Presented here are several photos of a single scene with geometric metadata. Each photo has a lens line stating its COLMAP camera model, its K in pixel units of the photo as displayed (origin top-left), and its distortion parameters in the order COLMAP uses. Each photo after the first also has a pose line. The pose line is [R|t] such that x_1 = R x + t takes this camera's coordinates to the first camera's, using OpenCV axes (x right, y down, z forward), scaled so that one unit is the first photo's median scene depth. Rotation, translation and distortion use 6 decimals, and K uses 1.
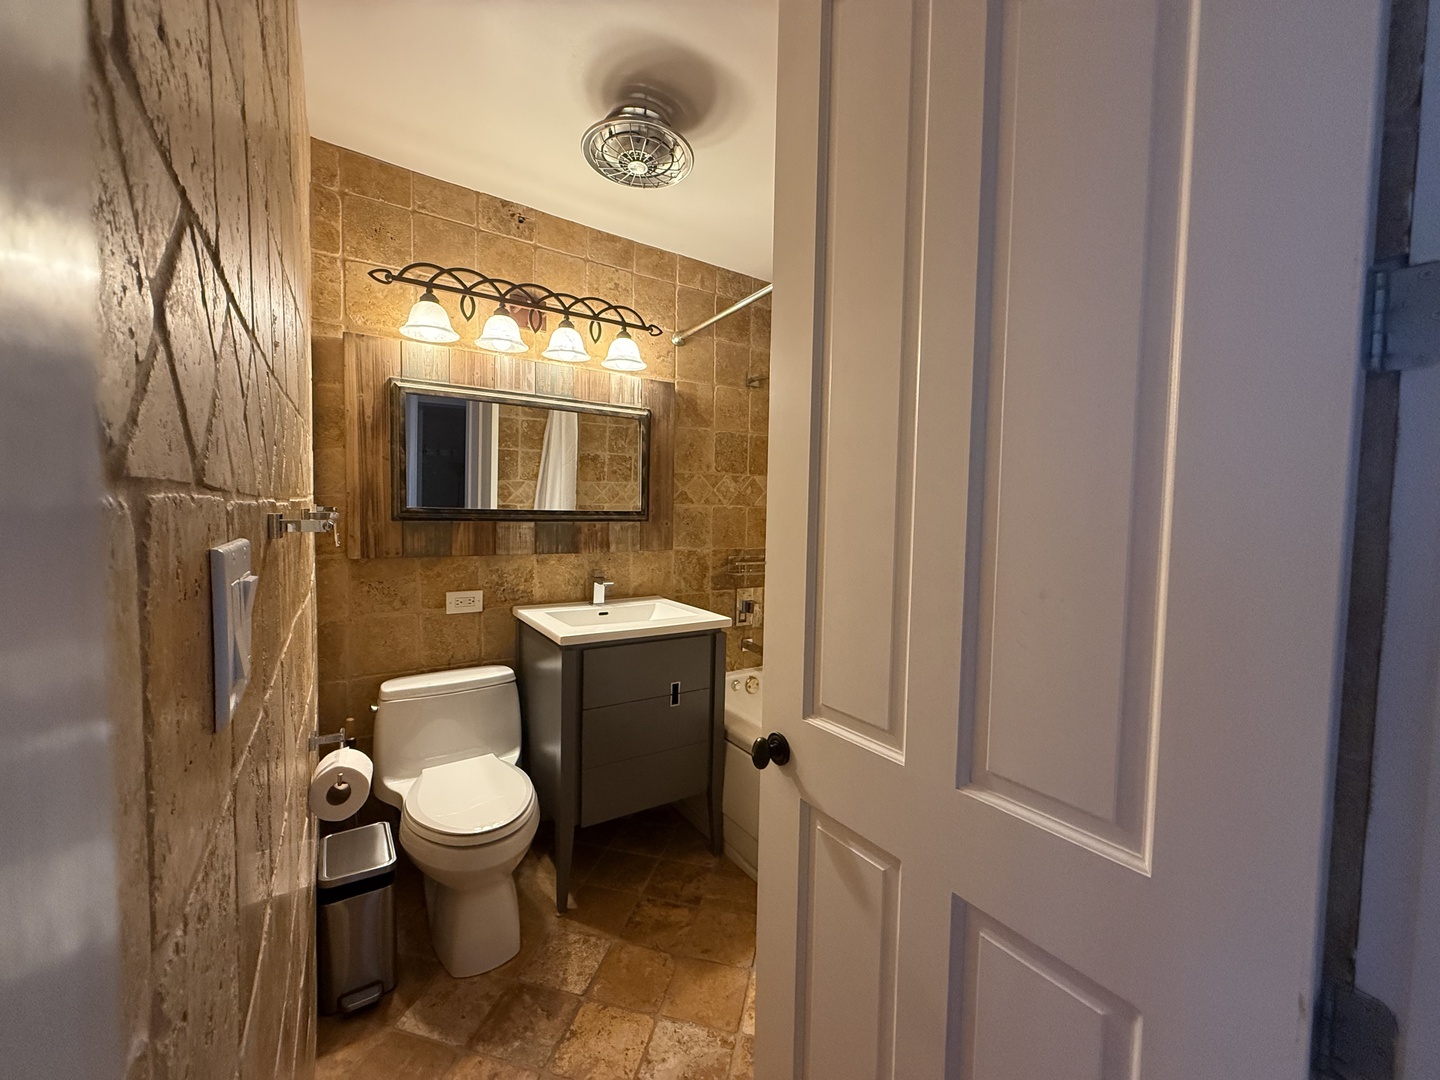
lens RADIAL K [[574.5, 0, 715.3], [0, 574.5, 538.7], [0, 0, 1]] dist [-0.001580, 0.000720]
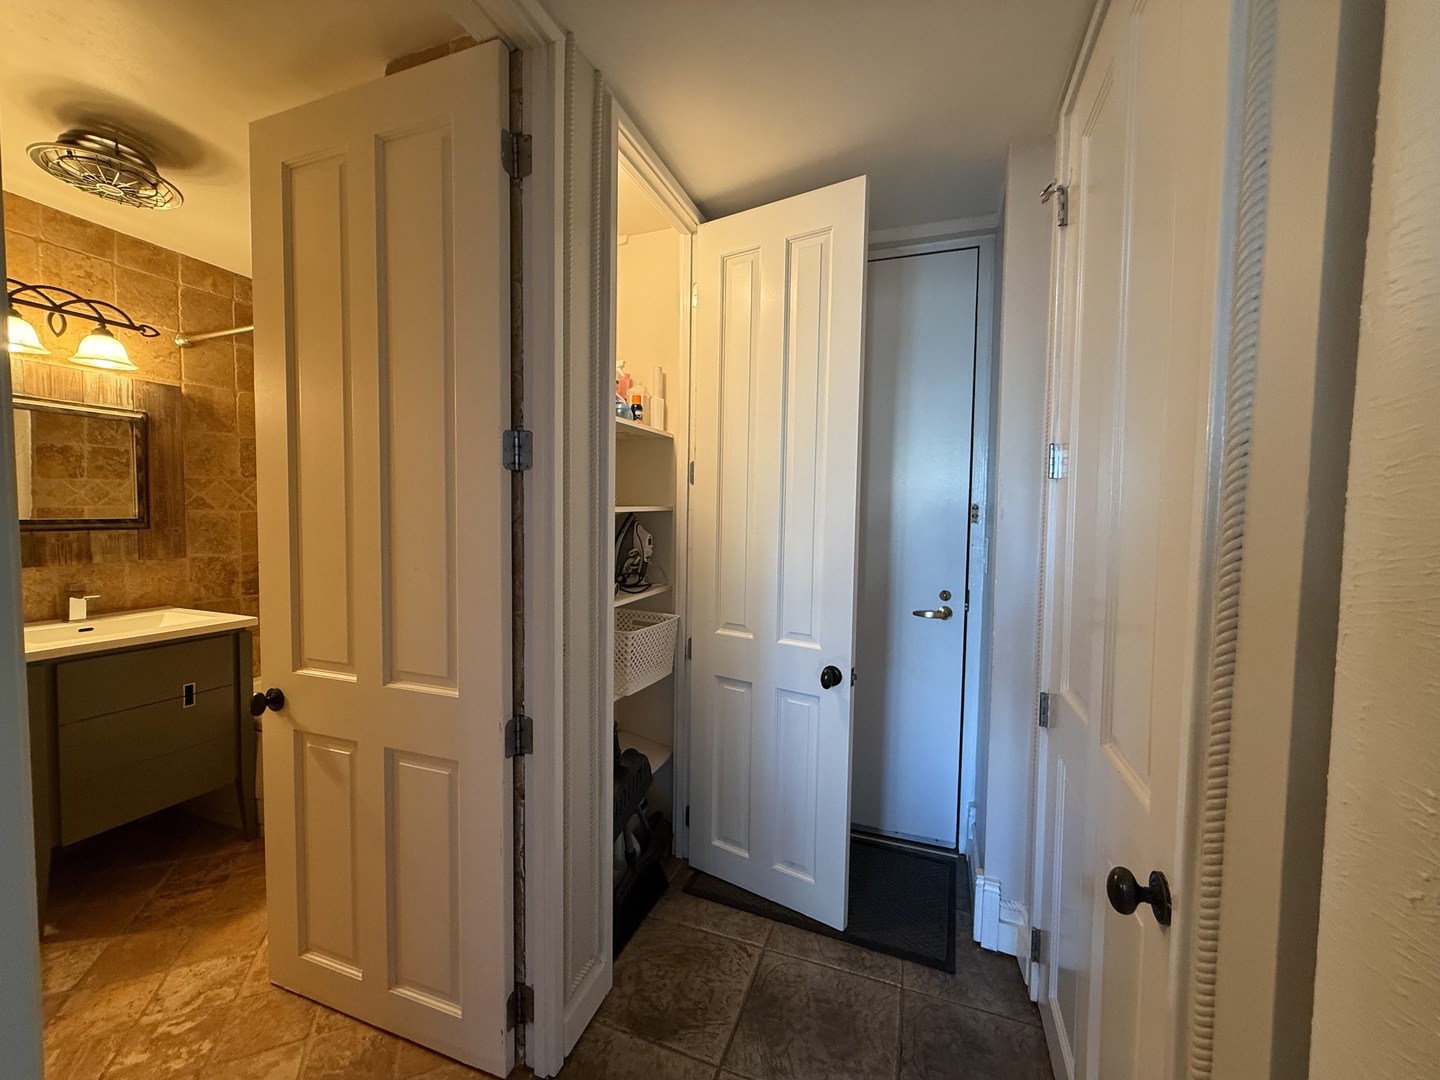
lens RADIAL K [[574.5, 0, 715.3], [0, 574.5, 538.7], [0, 0, 1]] dist [-0.001580, 0.000720]
pose [[0.803296, -0.035451, 0.594524, 0.074196], [0.031341, 0.999360, 0.017245, -0.000830], [-0.594755, 0.004780, 0.803893, -0.342001]]
